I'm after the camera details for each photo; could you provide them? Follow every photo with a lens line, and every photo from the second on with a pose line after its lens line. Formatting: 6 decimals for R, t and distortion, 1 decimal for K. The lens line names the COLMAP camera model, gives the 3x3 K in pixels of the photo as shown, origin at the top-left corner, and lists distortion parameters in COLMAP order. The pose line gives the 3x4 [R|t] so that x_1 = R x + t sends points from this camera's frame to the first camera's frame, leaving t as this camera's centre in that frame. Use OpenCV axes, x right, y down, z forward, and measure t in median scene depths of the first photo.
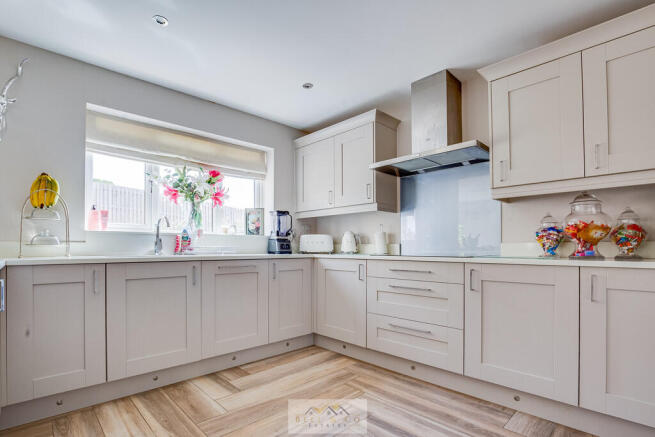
lens RADIAL K [[322.5, 0, 313.1], [0, 322.5, 237.4], [0, 0, 1]] dist [-0.004469, -0.003000]
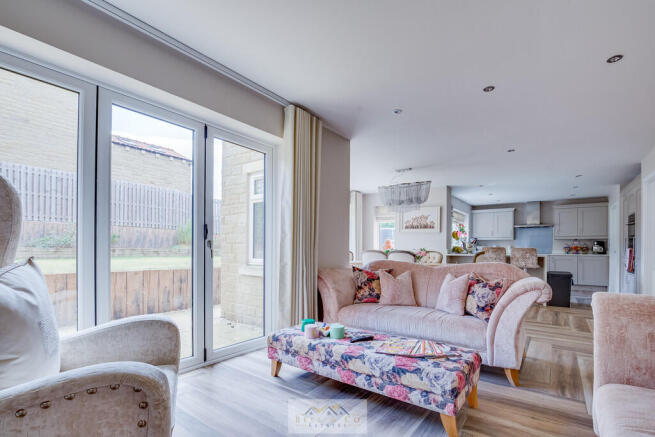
lens RADIAL K [[322.5, 0, 326.0], [0, 322.5, 253.2], [0, 0, 1]] dist [-0.004469, -0.003000]
pose [[0.979789, 0.005801, 0.199951, -2.975405], [-0.014503, 0.999009, 0.042080, -0.072289], [-0.199509, -0.044129, 0.978902, -2.311624]]
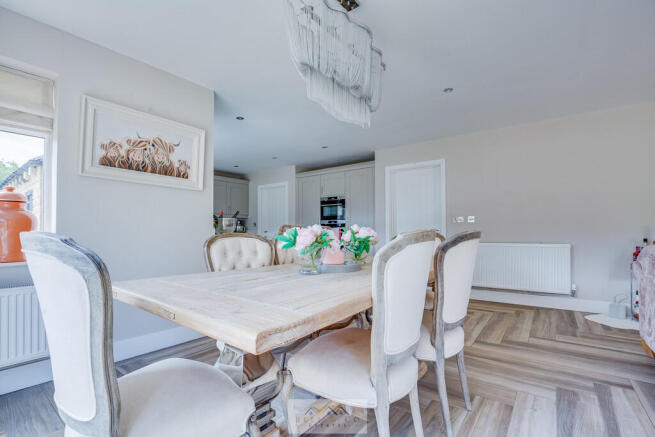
lens RADIAL K [[303.2, 0, 332.9], [0, 303.2, 225.2], [0, 0, 1]] dist [-0.019169, 0.002387]
pose [[-0.197618, 0.016709, 0.980137, -2.615160], [-0.027672, 0.999361, -0.022616, 0.007372], [-0.979888, -0.031591, -0.197030, 0.361587]]
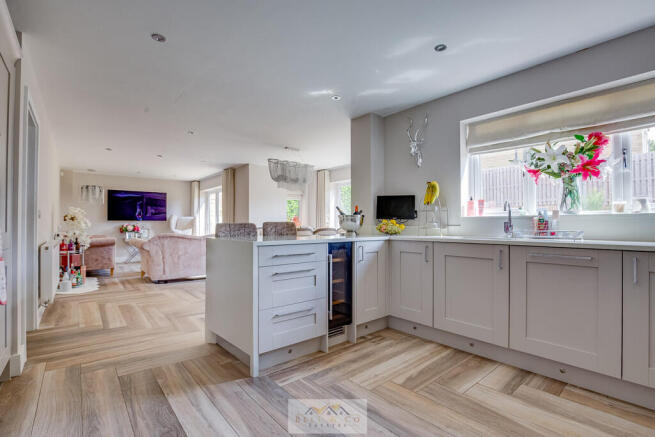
lens RADIAL K [[303.2, 0, 331.2], [0, 303.2, 220.9], [0, 0, 1]] dist [-0.019169, 0.002387]
pose [[-0.023929, -0.019096, -0.999531, 0.604697], [0.023641, 0.999527, -0.019662, 0.006608], [0.999434, -0.024100, -0.023466, 0.536135]]
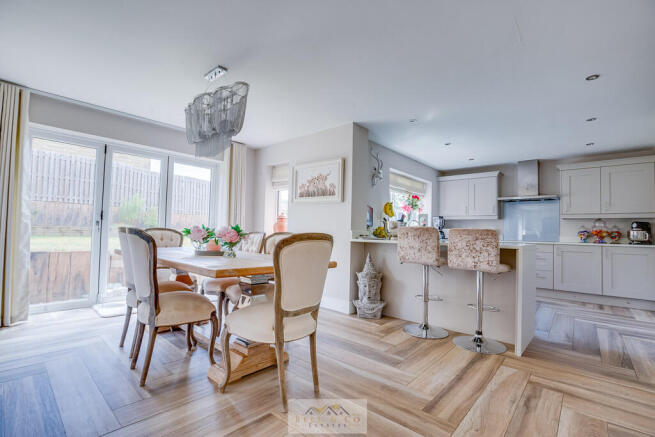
lens RADIAL K [[303.2, 0, 322.5], [0, 303.2, 220.7], [0, 0, 1]] dist [-0.019169, 0.002387]
pose [[0.995471, 0.028384, 0.090724, -1.463294], [-0.027655, 0.999574, -0.009286, -0.030286], [-0.090949, 0.006735, 0.995833, -1.108286]]
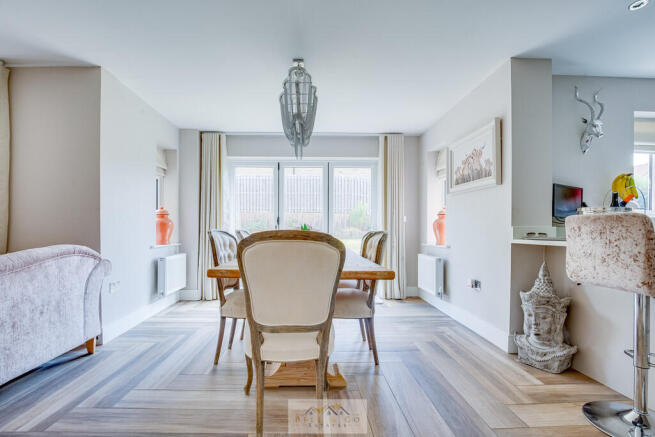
lens RADIAL K [[303.2, 0, 317.7], [0, 303.2, 234.5], [0, 0, 1]] dist [-0.019169, 0.002387]
pose [[0.754393, 0.011210, -0.656328, -0.942834], [0.016618, 0.999208, 0.036167, -0.016539], [0.656213, -0.038192, 0.753609, -0.710623]]
